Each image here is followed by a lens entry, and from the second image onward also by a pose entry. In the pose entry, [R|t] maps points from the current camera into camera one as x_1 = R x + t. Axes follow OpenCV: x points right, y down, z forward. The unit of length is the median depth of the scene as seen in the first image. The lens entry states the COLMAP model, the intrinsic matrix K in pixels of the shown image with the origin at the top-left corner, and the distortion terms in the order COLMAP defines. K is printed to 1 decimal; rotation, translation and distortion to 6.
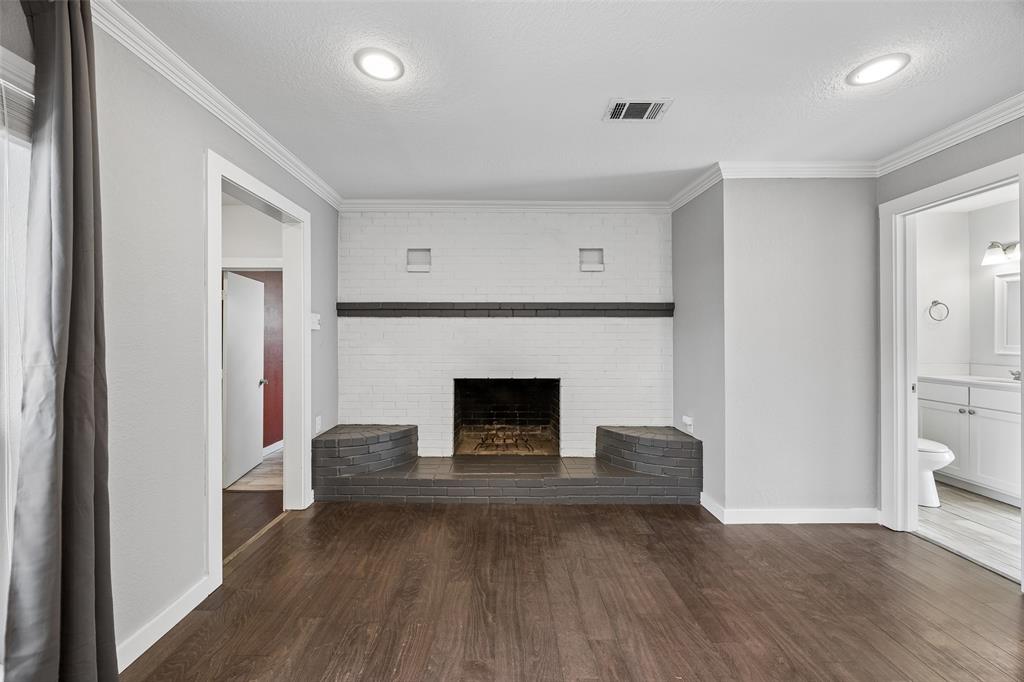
lens RADIAL K [[394.0, 0, 507.5], [0, 394.0, 337.0], [0, 0, 1]] dist [-0.000521, -0.000294]
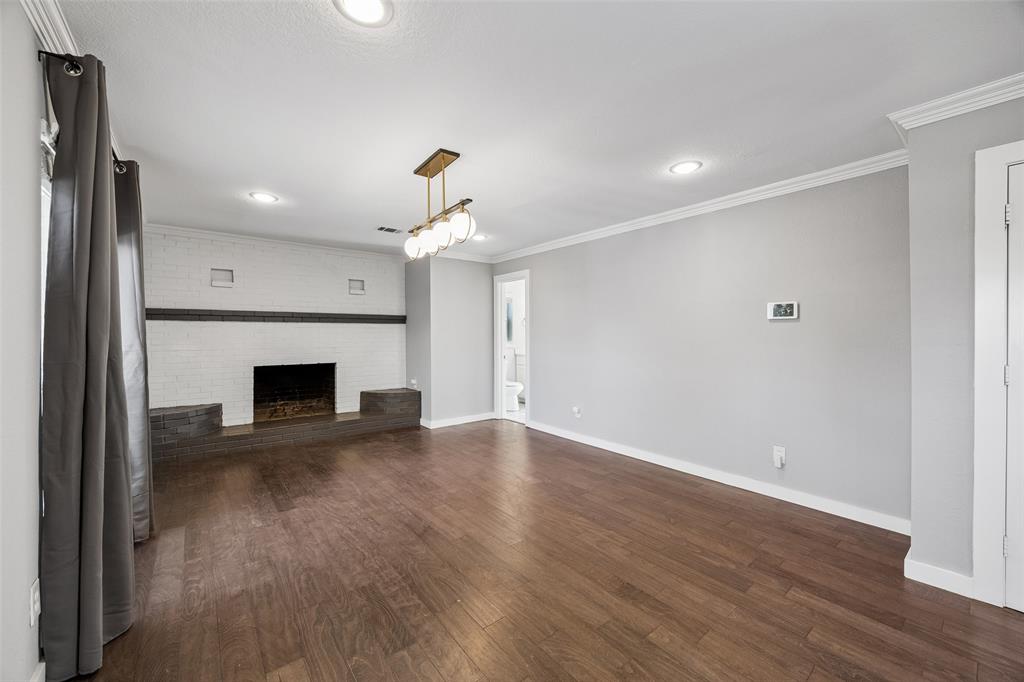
lens RADIAL K [[394.0, 0, 507.5], [0, 394.0, 337.0], [0, 0, 1]] dist [-0.000521, -0.000294]
pose [[0.792351, -0.004764, 0.610047, -0.277137], [0.001483, 0.999982, 0.005883, -0.003501], [-0.610064, -0.003757, 0.792343, -0.633281]]
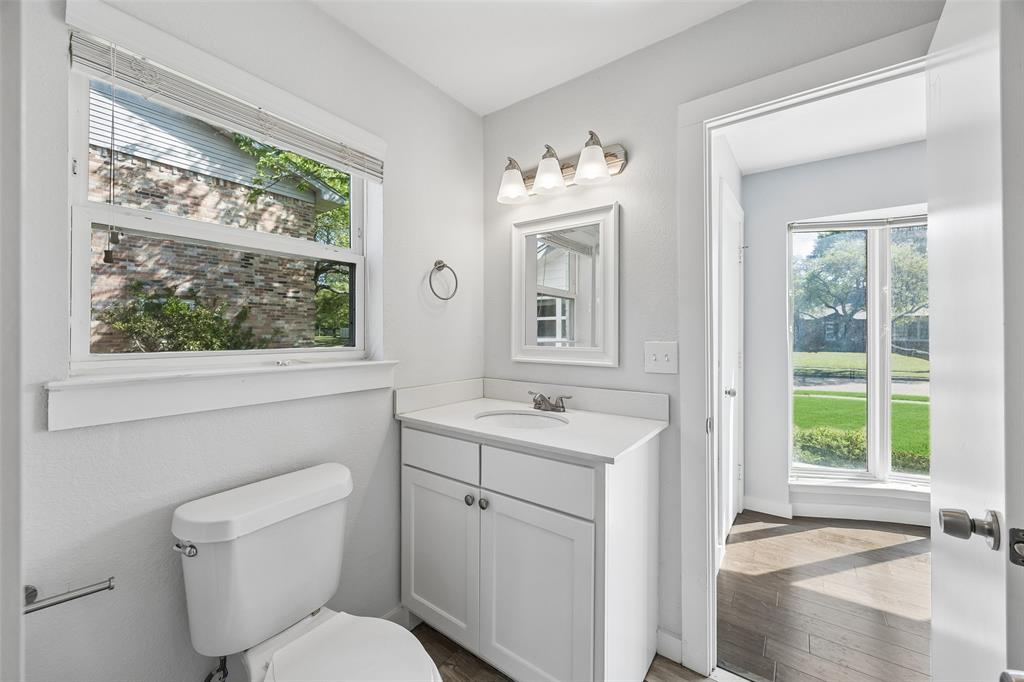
lens RADIAL K [[394.0, 0, 507.5], [0, 394.0, 337.0], [0, 0, 1]] dist [-0.000521, -0.000294]
pose [[0.618759, -0.008214, 0.785538, 0.775418], [0.001267, 0.999954, 0.009458, 0.001412], [-0.785580, -0.004857, 0.618741, 0.644356]]
